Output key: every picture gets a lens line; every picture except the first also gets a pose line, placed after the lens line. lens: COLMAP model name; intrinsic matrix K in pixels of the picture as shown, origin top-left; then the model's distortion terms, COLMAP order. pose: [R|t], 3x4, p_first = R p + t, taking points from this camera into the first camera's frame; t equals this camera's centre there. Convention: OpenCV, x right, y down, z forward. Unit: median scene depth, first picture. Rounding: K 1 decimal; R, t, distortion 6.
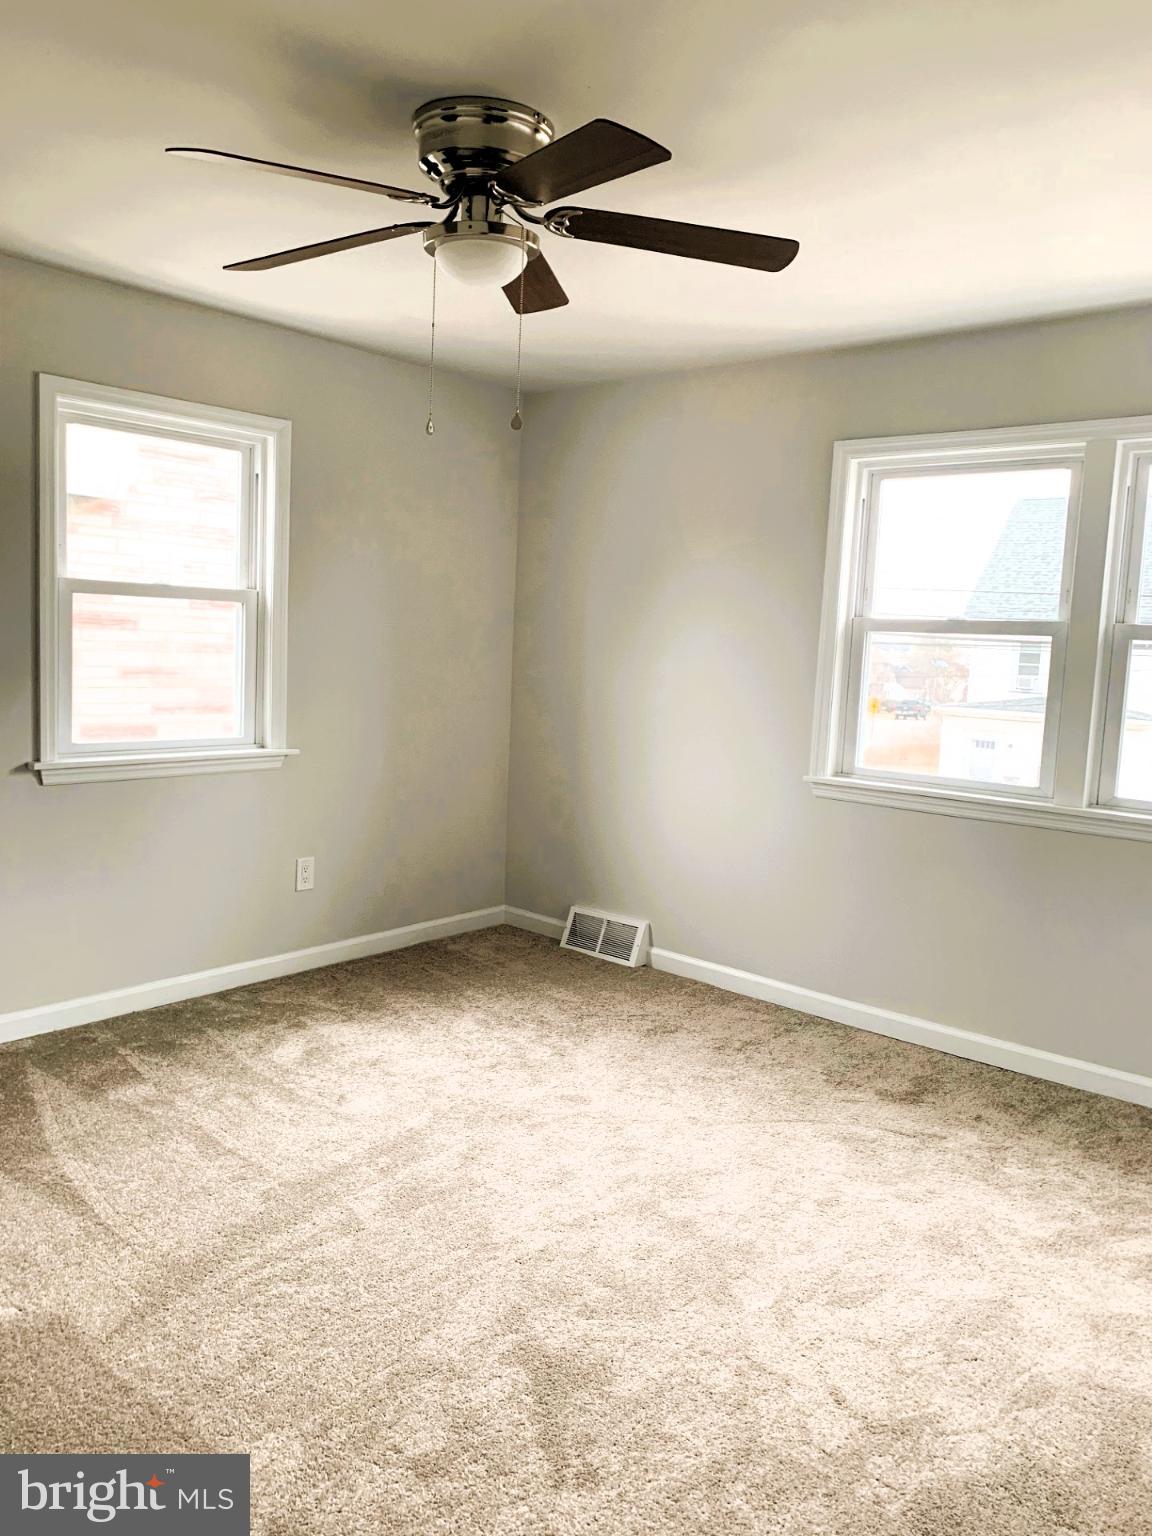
lens RADIAL K [[1146.6, 0, 576.3], [0, 1146.6, 746.7], [0, 0, 1]] dist [0.007363, -0.000582]
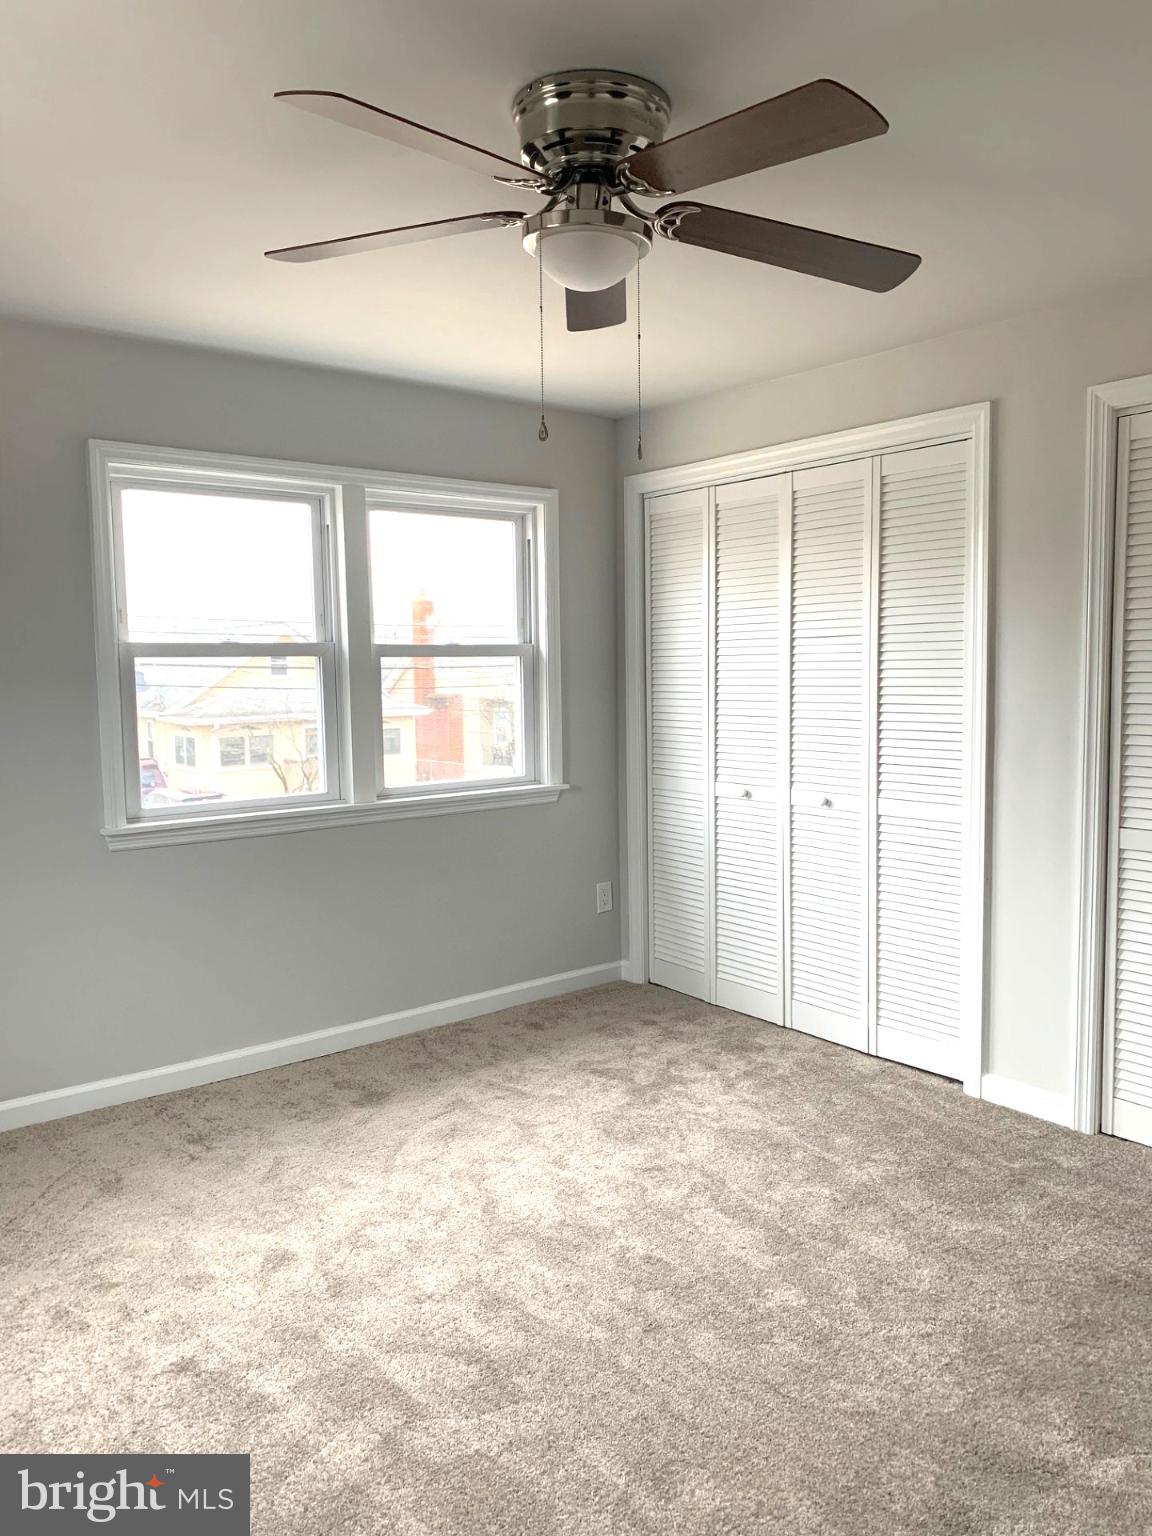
lens RADIAL K [[1148.1, 0, 567.4], [0, 1148.1, 770.4], [0, 0, 1]] dist [0.011791, -0.007026]
pose [[0.207012, -0.144930, 0.967544, -0.680395], [0.124227, 0.984855, 0.120944, -0.100263], [-0.970419, 0.095158, 0.221881, 0.586604]]
